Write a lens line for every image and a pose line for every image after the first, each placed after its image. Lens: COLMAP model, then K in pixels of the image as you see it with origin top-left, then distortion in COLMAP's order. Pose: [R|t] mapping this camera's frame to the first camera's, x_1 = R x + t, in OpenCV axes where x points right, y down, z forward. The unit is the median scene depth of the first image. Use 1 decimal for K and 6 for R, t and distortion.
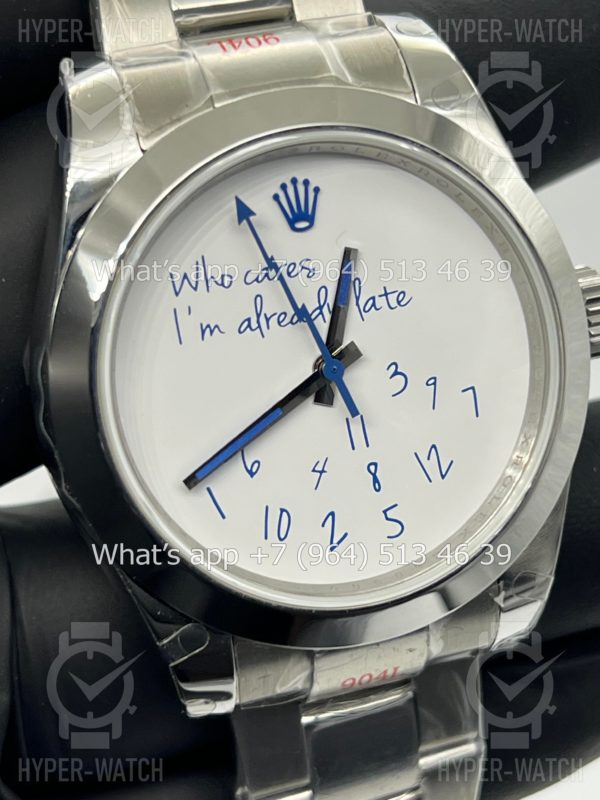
lens RADIAL K [[1845.8, 0, 301.0], [0, 1845.8, 400.9], [0, 0, 1]] dist [0.290147, 0.000000]
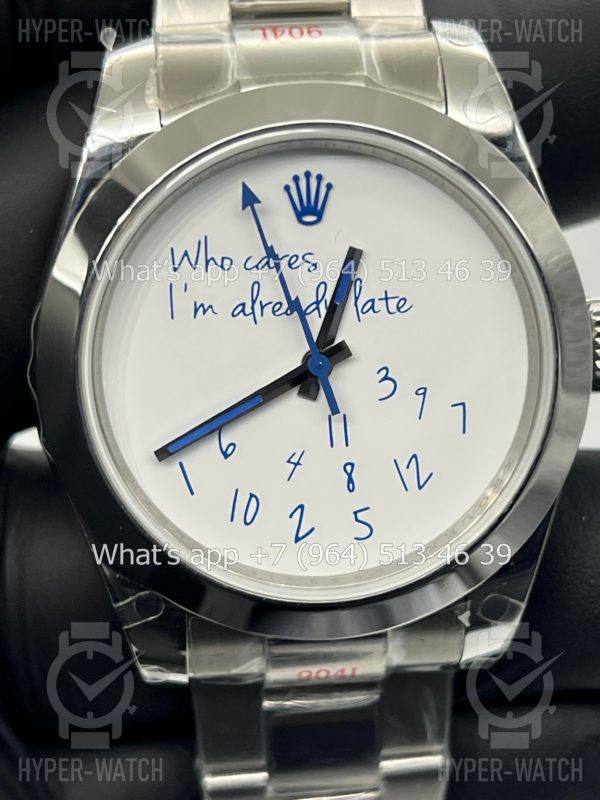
lens RADIAL K [[1845.8, 0, 306.2], [0, 1845.8, 399.7], [0, 0, 1]] dist [0.290147, 0.000000]
pose [[0.976154, 0.146758, -0.159956, 0.173106], [-0.144543, 0.989171, 0.025458, -0.022890], [0.161960, -0.001731, 0.986796, 0.005056]]
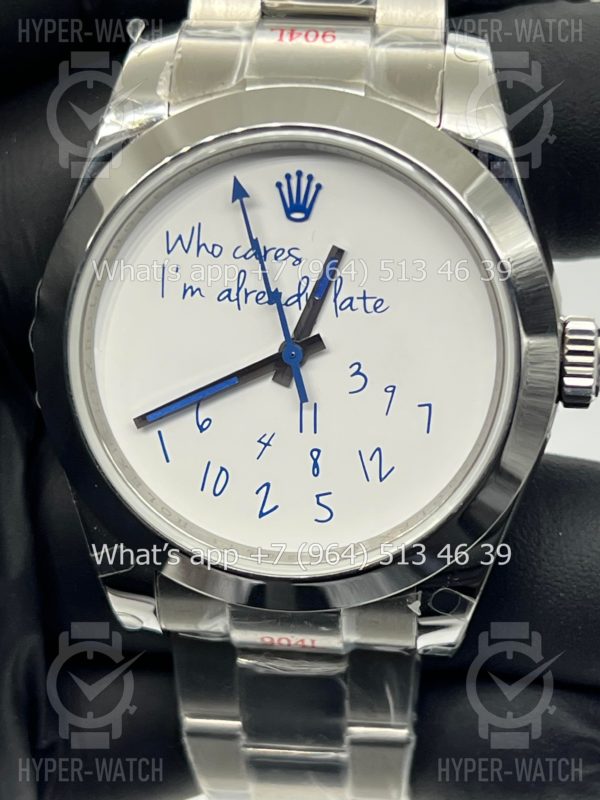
lens RADIAL K [[1845.8, 0, 307.7], [0, 1845.8, 402.7], [0, 0, 1]] dist [0.290147, 0.000000]
pose [[0.911632, 0.256915, -0.320813, 0.371930], [-0.237086, 0.966314, 0.100136, -0.098395], [0.335733, -0.015227, 0.941834, -0.001573]]
